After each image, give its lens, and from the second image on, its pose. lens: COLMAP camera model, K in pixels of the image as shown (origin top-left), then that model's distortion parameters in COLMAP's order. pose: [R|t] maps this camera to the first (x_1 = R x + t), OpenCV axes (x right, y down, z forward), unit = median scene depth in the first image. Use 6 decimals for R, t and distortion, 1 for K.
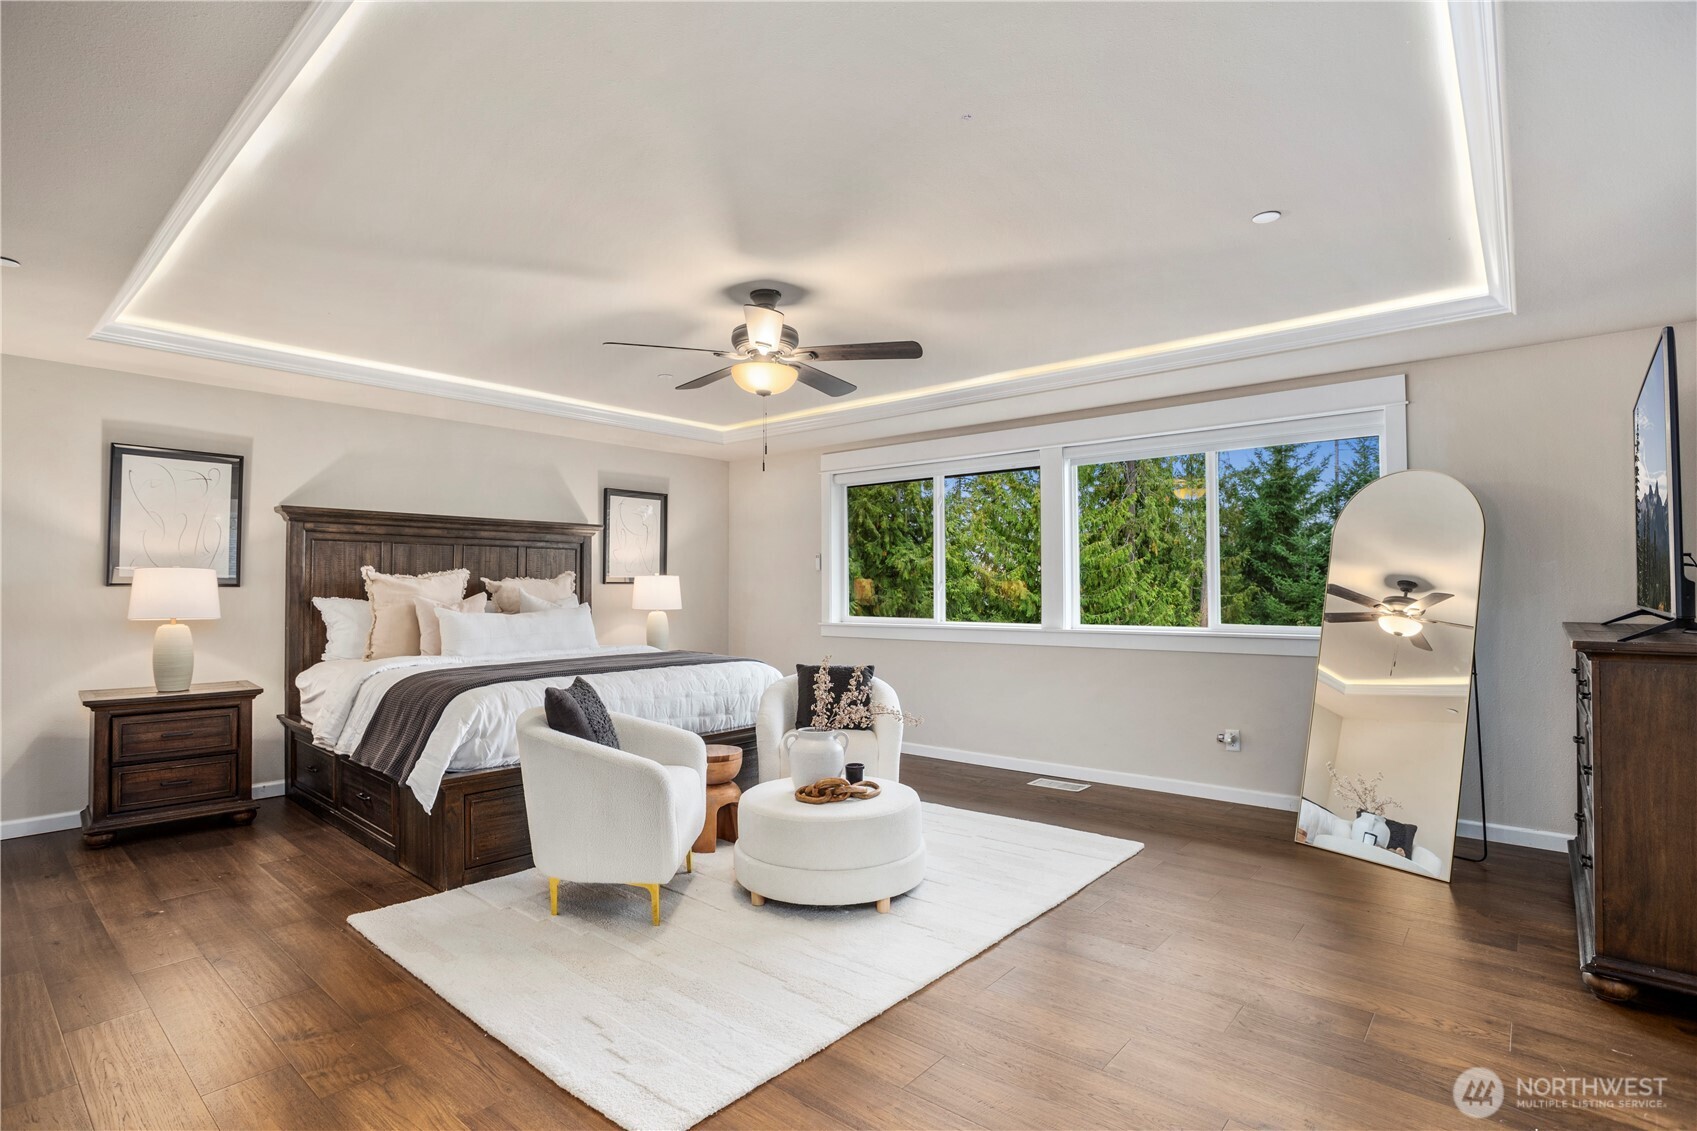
lens RADIAL K [[842.2, 0, 823.8], [0, 842.2, 571.0], [0, 0, 1]] dist [-0.067688, 0.030424]
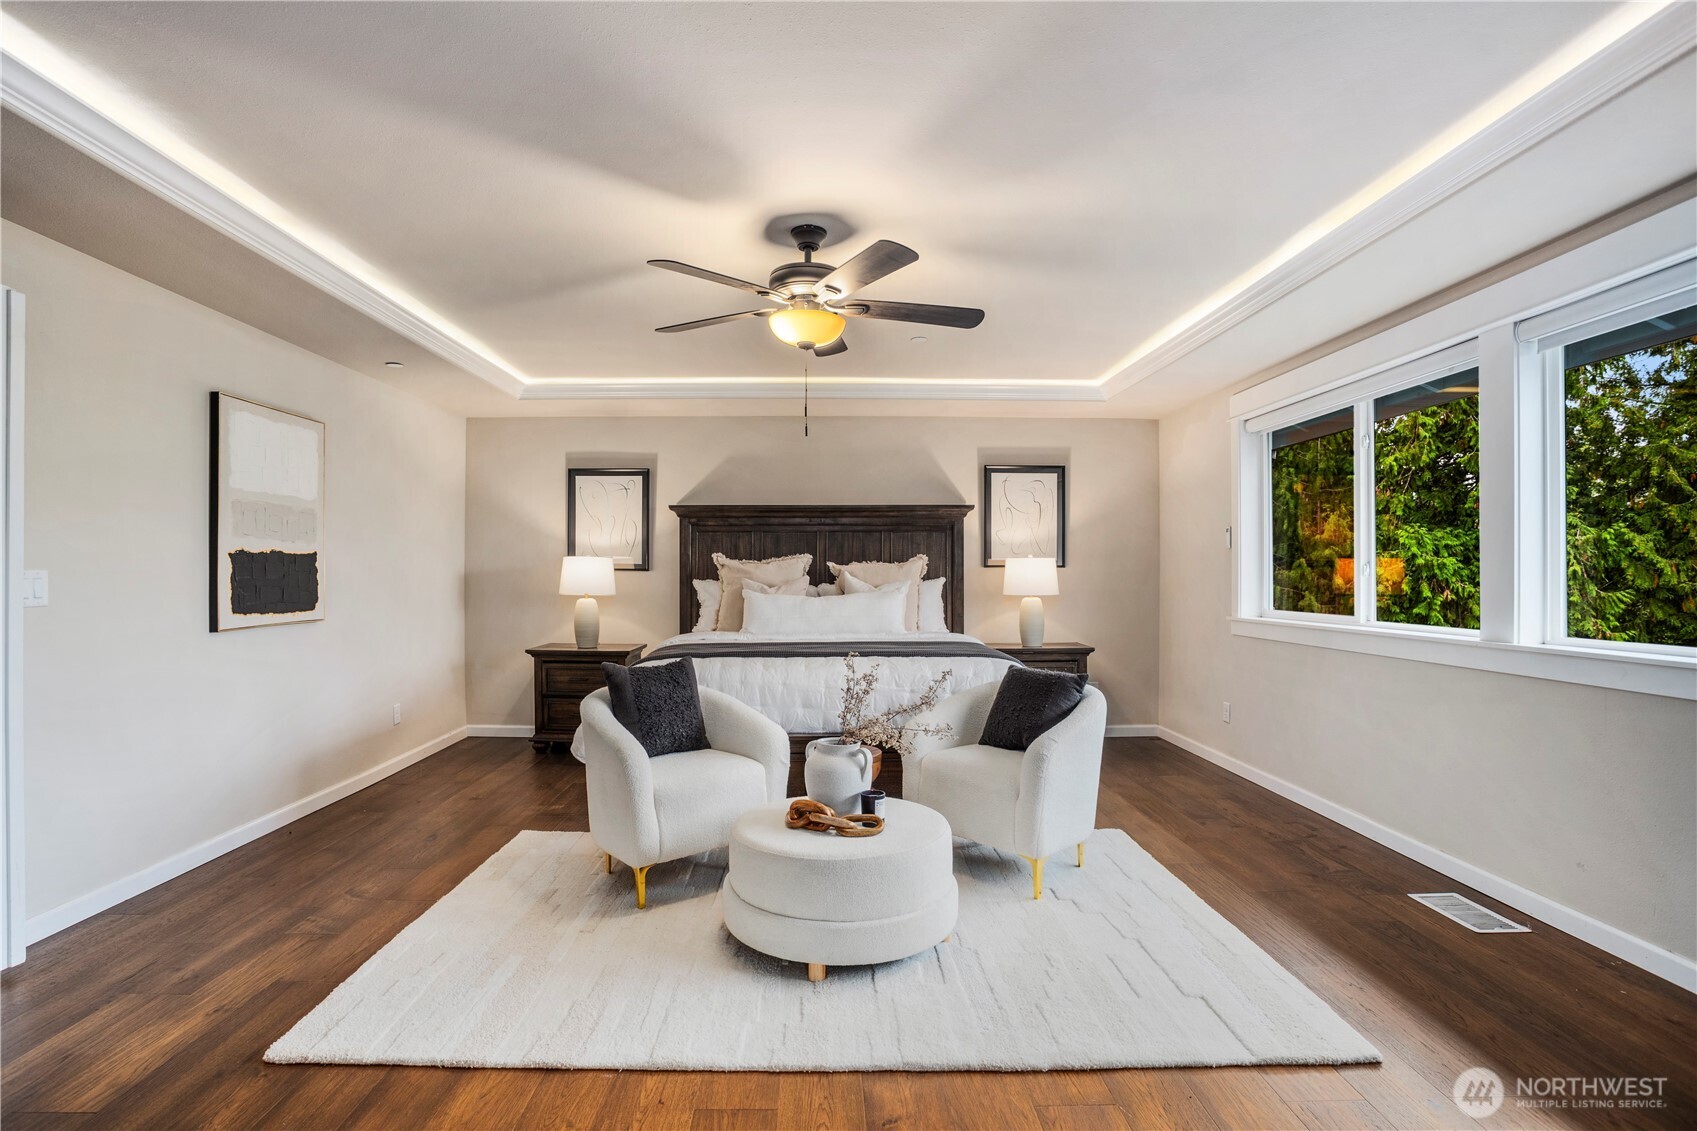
lens RADIAL K [[842.2, 0, 823.8], [0, 842.2, 571.0], [0, 0, 1]] dist [-0.067688, 0.030424]
pose [[0.664314, -0.000489, -0.747454, 0.433247], [0.013969, 0.999833, 0.011761, 0.007690], [0.747323, -0.018254, 0.664210, 0.319382]]
